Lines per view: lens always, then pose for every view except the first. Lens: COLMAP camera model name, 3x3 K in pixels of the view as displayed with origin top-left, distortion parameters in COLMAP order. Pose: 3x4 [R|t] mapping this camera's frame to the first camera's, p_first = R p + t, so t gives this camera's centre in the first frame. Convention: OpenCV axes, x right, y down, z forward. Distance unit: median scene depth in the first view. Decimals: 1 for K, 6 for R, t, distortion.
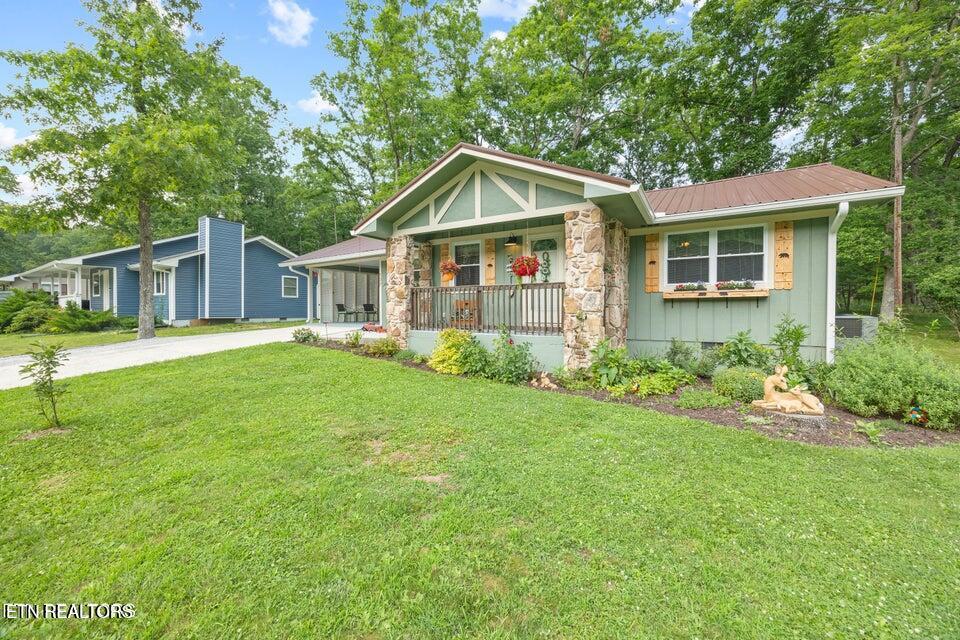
lens RADIAL K [[363.7, 0, 481.9], [0, 363.7, 315.0], [0, 0, 1]] dist [0.004800, -0.001987]
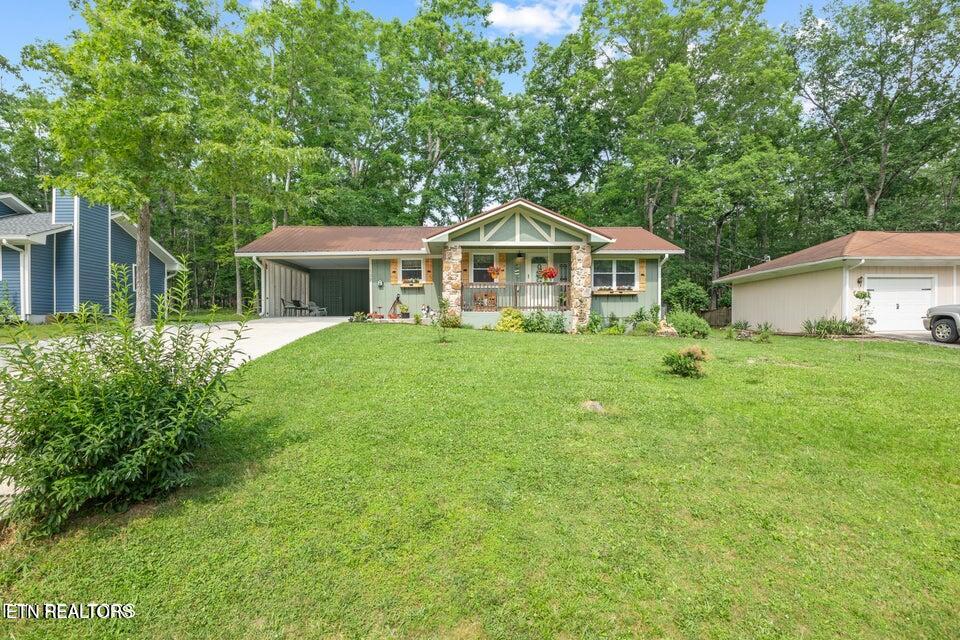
lens RADIAL K [[445.5, 0, 479.2], [0, 445.5, 323.7], [0, 0, 1]] dist [0.000092, 0.000293]
pose [[0.841343, -0.001659, 0.540499, -1.268580], [0.014538, 0.999703, -0.019561, 0.145377], [-0.540306, 0.024315, 0.841117, -0.608614]]
